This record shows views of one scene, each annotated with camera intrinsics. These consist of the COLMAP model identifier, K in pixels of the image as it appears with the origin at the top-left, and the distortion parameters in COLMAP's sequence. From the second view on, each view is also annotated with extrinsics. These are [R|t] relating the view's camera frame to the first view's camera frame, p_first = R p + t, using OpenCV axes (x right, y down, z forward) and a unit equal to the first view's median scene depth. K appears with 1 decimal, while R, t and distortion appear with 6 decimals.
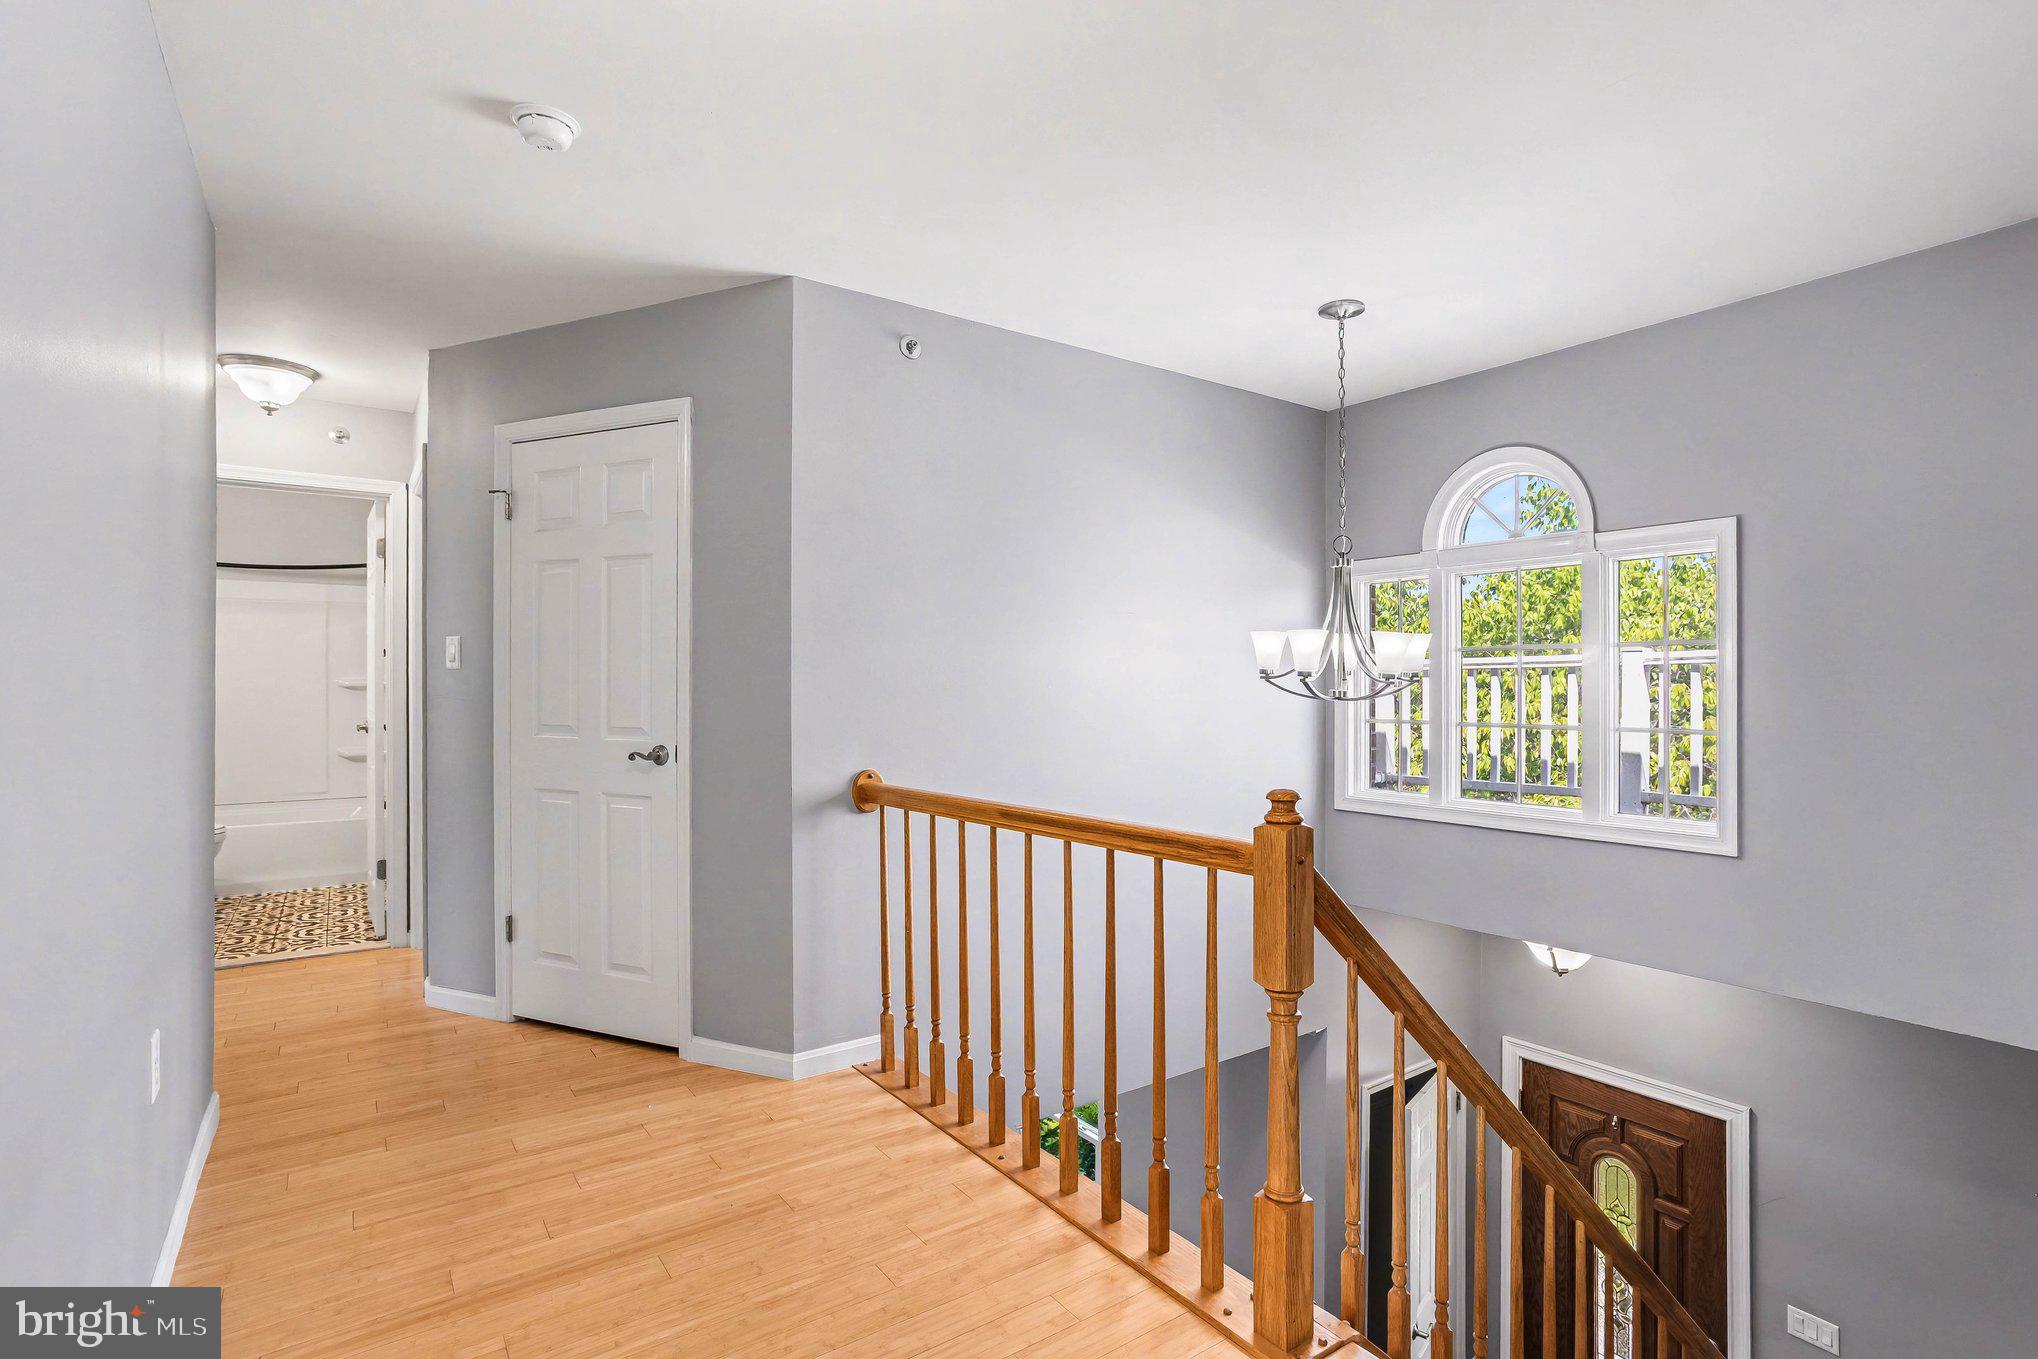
lens RADIAL K [[977.3, 0, 1032.3], [0, 977.3, 687.1], [0, 0, 1]] dist [-0.005351, -0.000147]
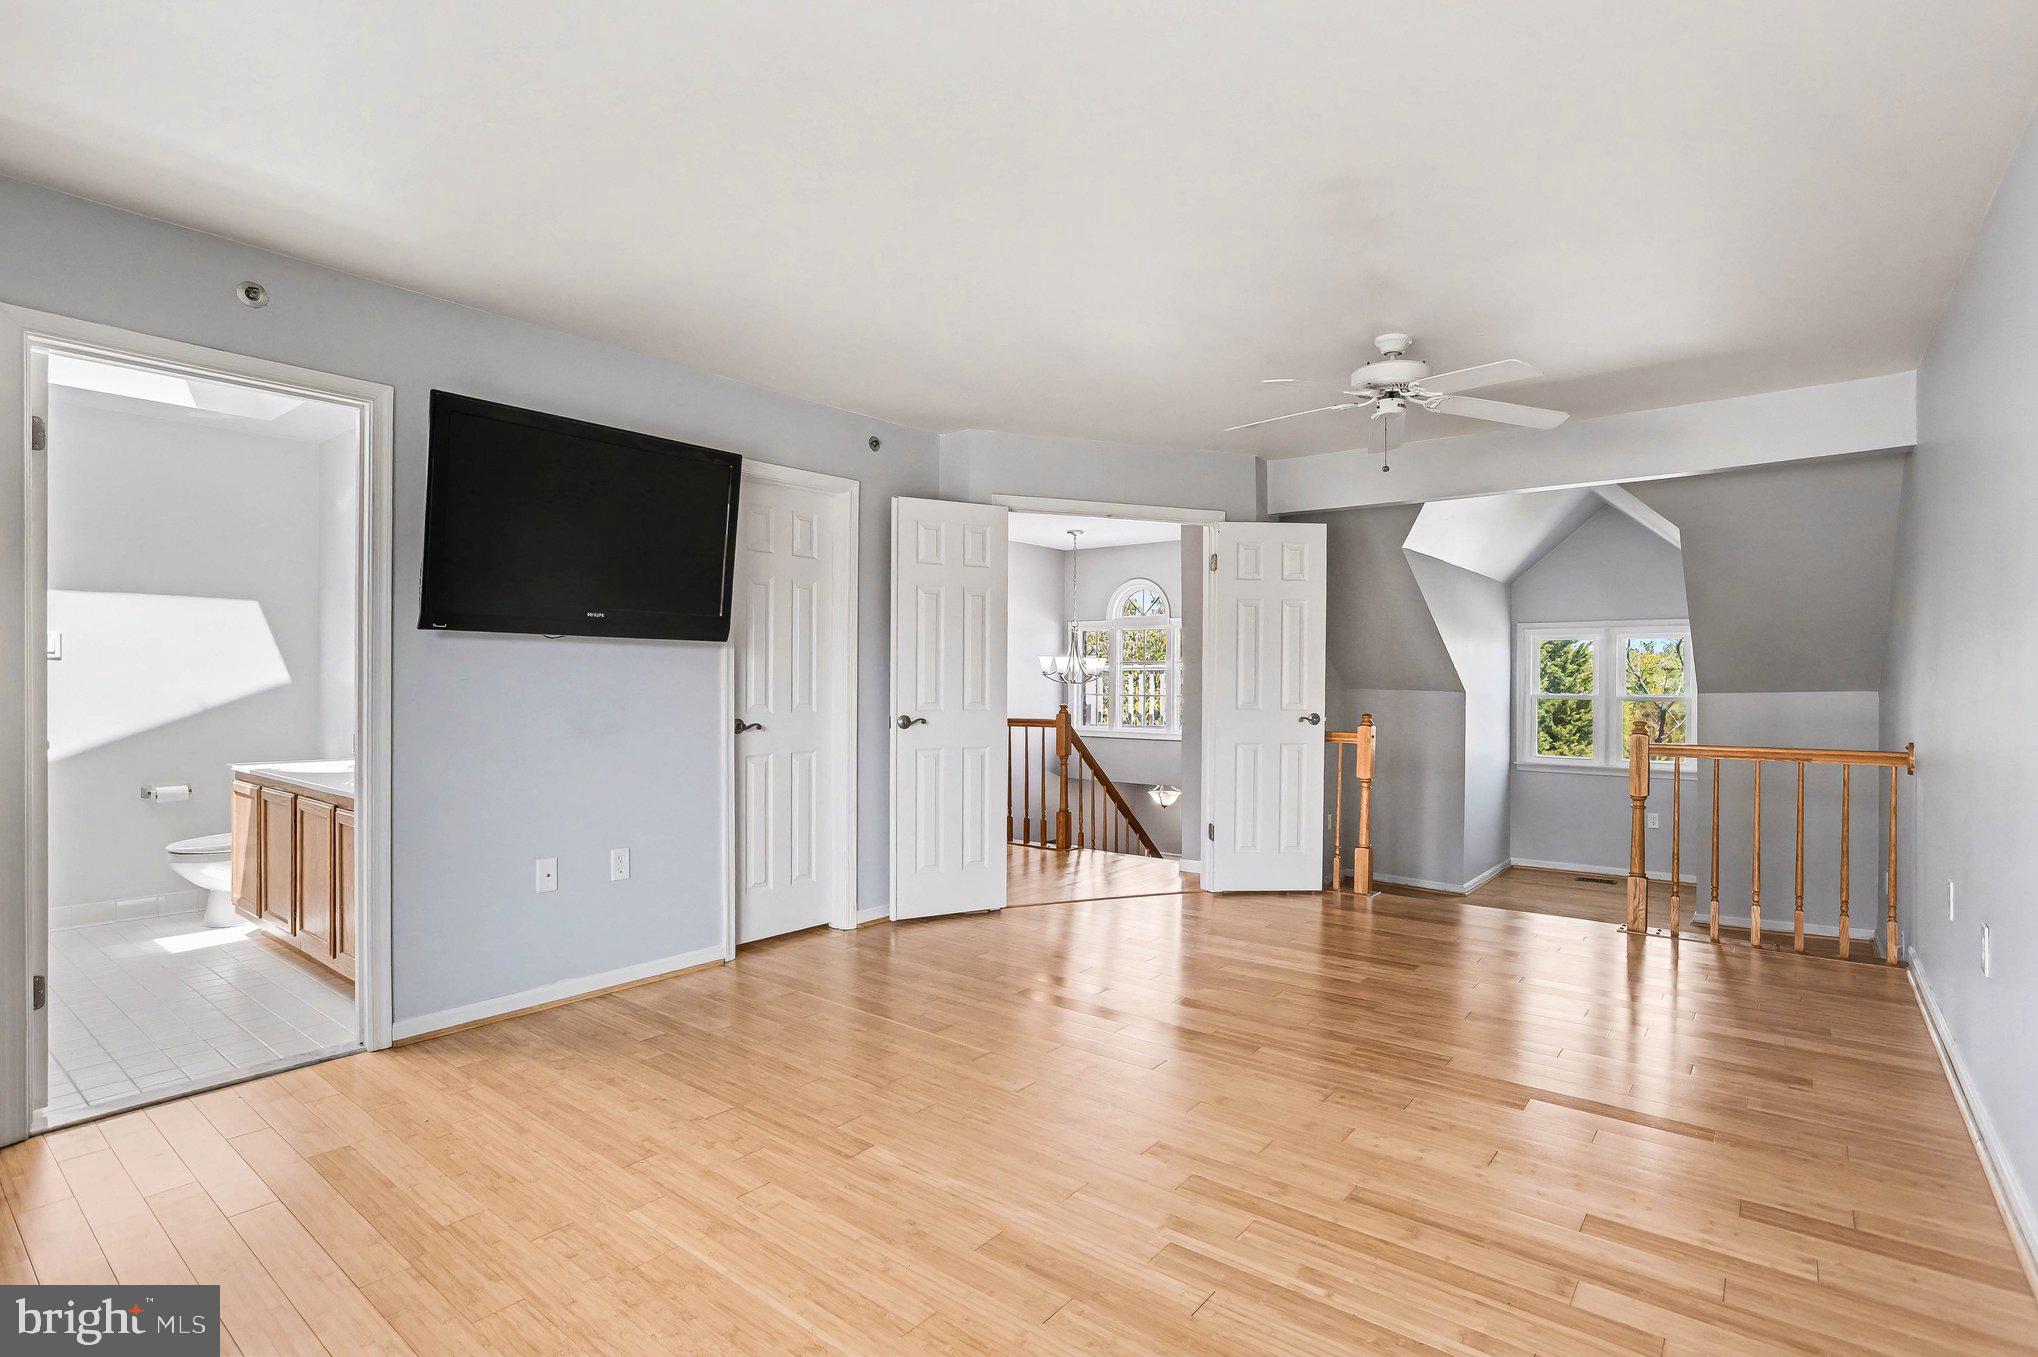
lens RADIAL K [[977.3, 0, 1016.5], [0, 977.3, 683.2], [0, 0, 1]] dist [-0.005351, -0.000147]
pose [[0.964214, -0.002190, 0.265116, -0.473594], [0.002623, 0.999996, -0.001278, 0.014213], [-0.265112, 0.001928, 0.964216, -1.338644]]
